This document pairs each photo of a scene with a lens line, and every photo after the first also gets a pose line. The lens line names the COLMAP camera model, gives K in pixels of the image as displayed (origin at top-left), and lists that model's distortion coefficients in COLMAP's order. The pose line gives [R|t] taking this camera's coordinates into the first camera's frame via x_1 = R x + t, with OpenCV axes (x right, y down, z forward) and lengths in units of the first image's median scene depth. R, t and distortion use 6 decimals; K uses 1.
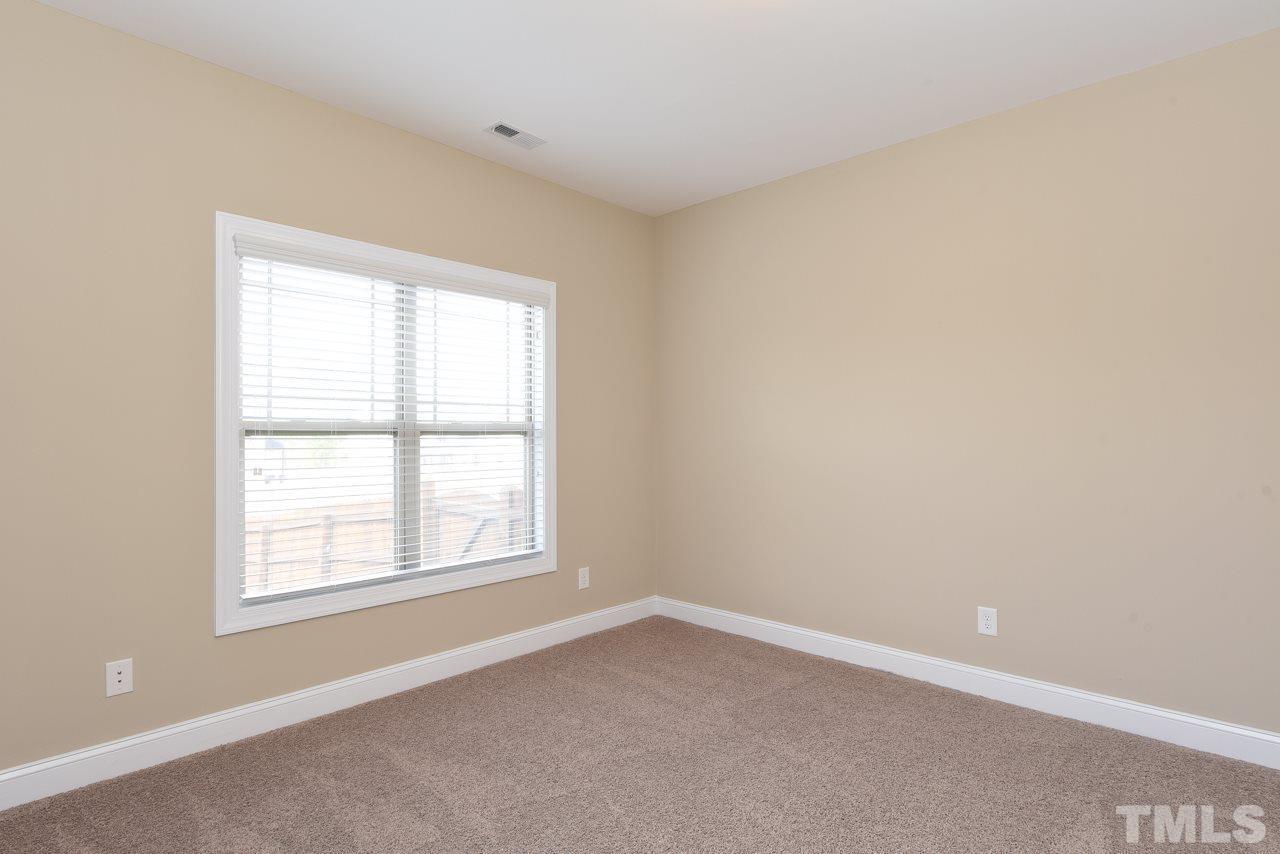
lens RADIAL K [[625.6, 0, 598.7], [0, 625.6, 419.1], [0, 0, 1]] dist [0.000249, -0.002768]
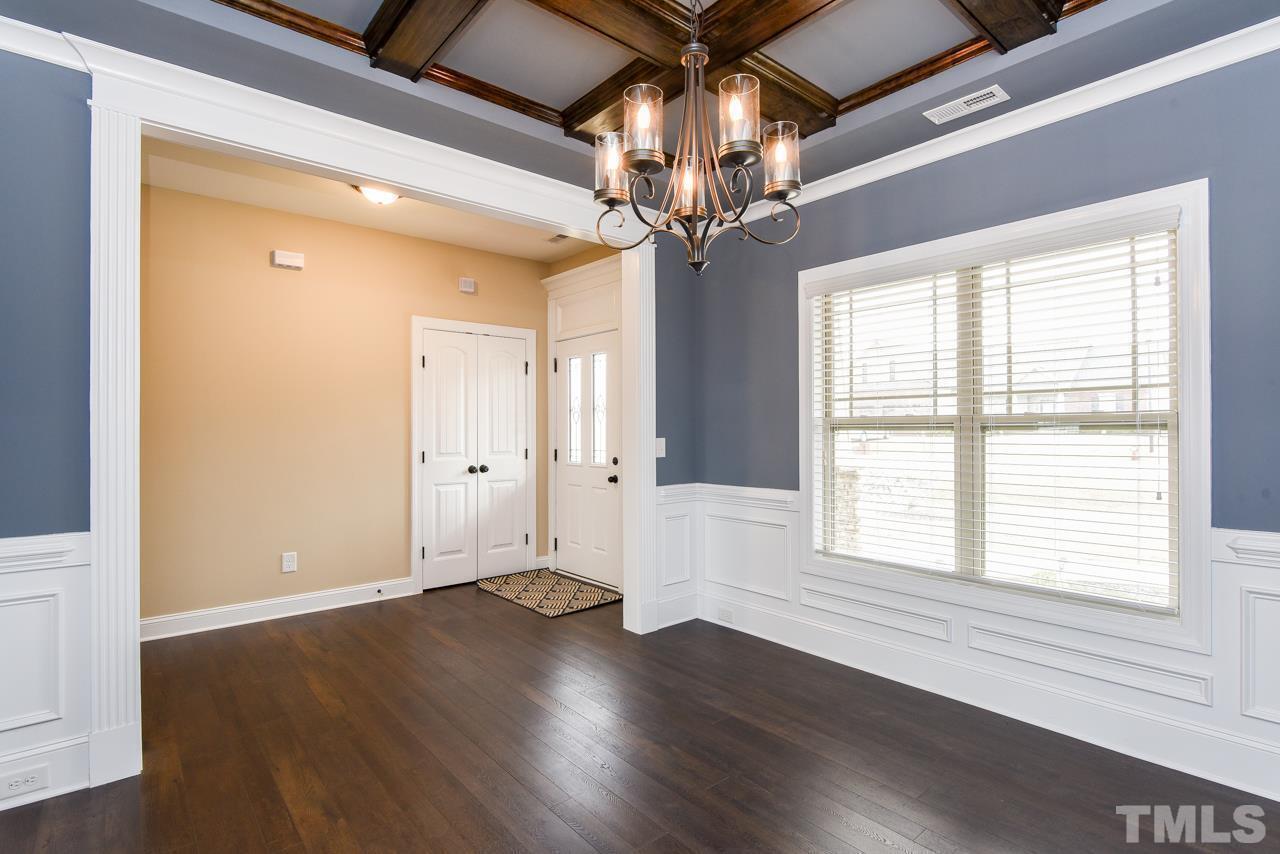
lens RADIAL K [[625.6, 0, 630.4], [0, 625.6, 421.8], [0, 0, 1]] dist [0.000249, -0.002768]
pose [[-0.080572, -0.015101, -0.996634, 0.672440], [0.023962, 0.999567, -0.017082, 0.016698], [0.996461, -0.025258, -0.080175, 0.576080]]
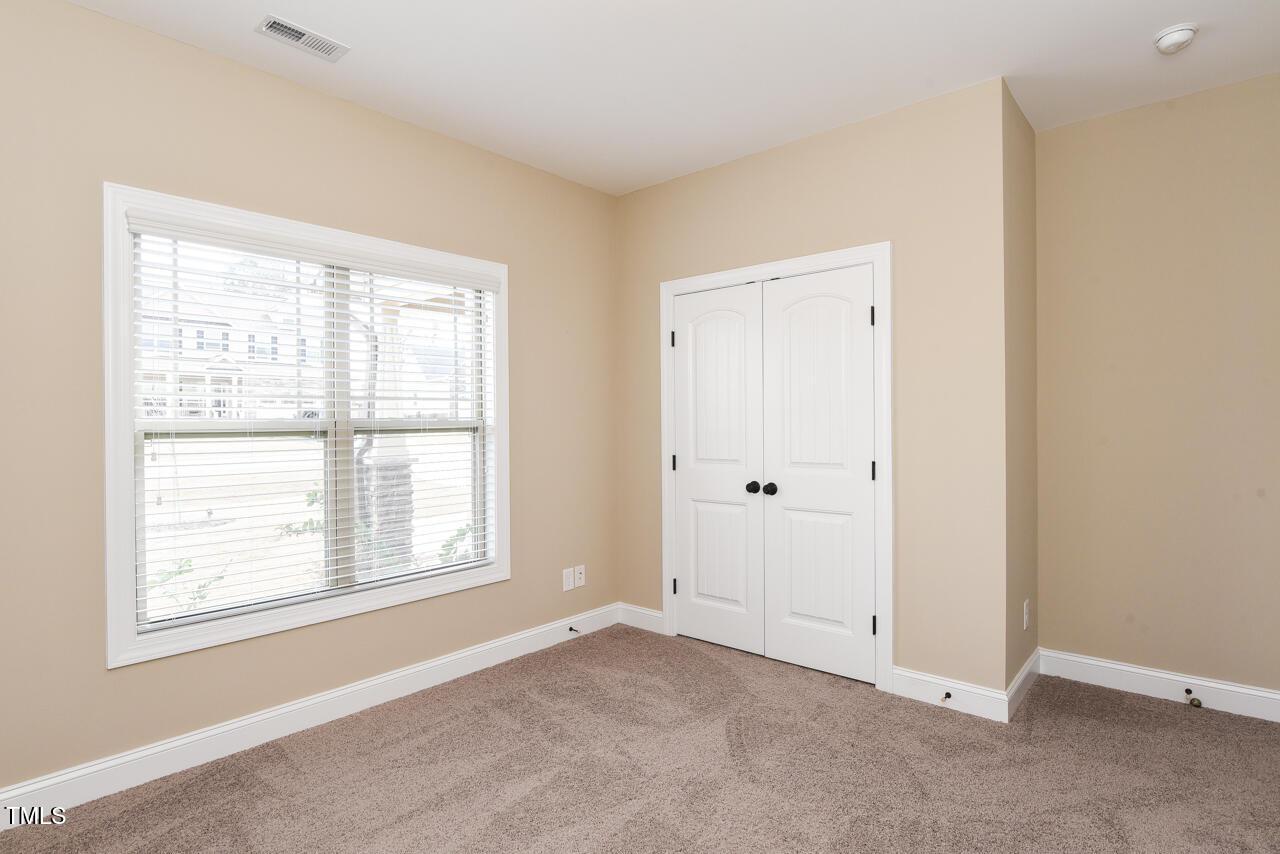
lens RADIAL K [[634.1, 0, 649.7], [0, 634.1, 421.4], [0, 0, 1]] dist [-0.023733, 0.001249]
pose [[0.996553, -0.017857, 0.081016, 0.064207], [0.016792, 0.999764, 0.013817, 0.001490], [-0.081244, -0.012409, 0.996617, 0.062357]]
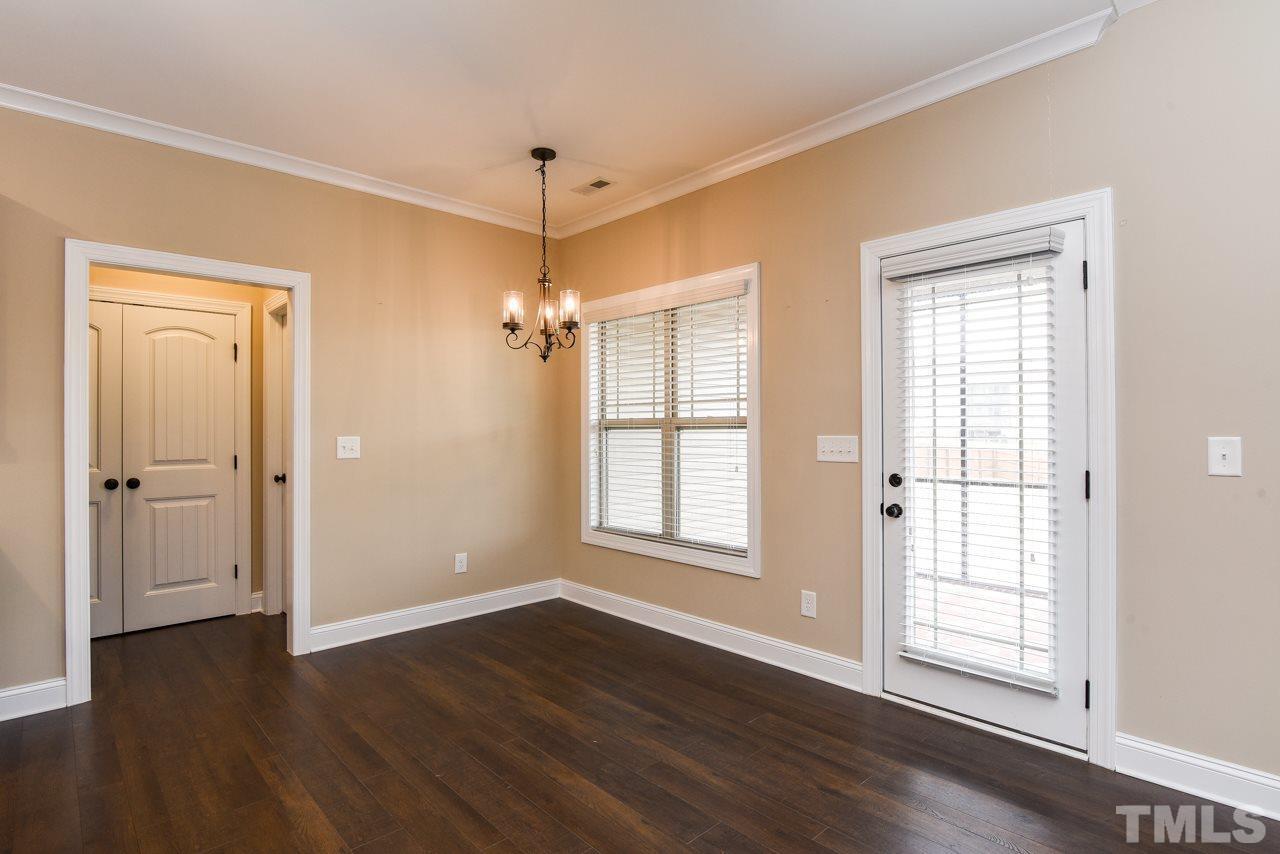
lens RADIAL K [[625.6, 0, 641.5], [0, 625.6, 426.8], [0, 0, 1]] dist [0.000249, -0.002768]
pose [[0.004974, -0.012059, -0.999915, 0.964168], [0.016151, 0.999798, -0.011978, 0.034548], [0.999857, -0.016090, 0.005168, 0.945268]]
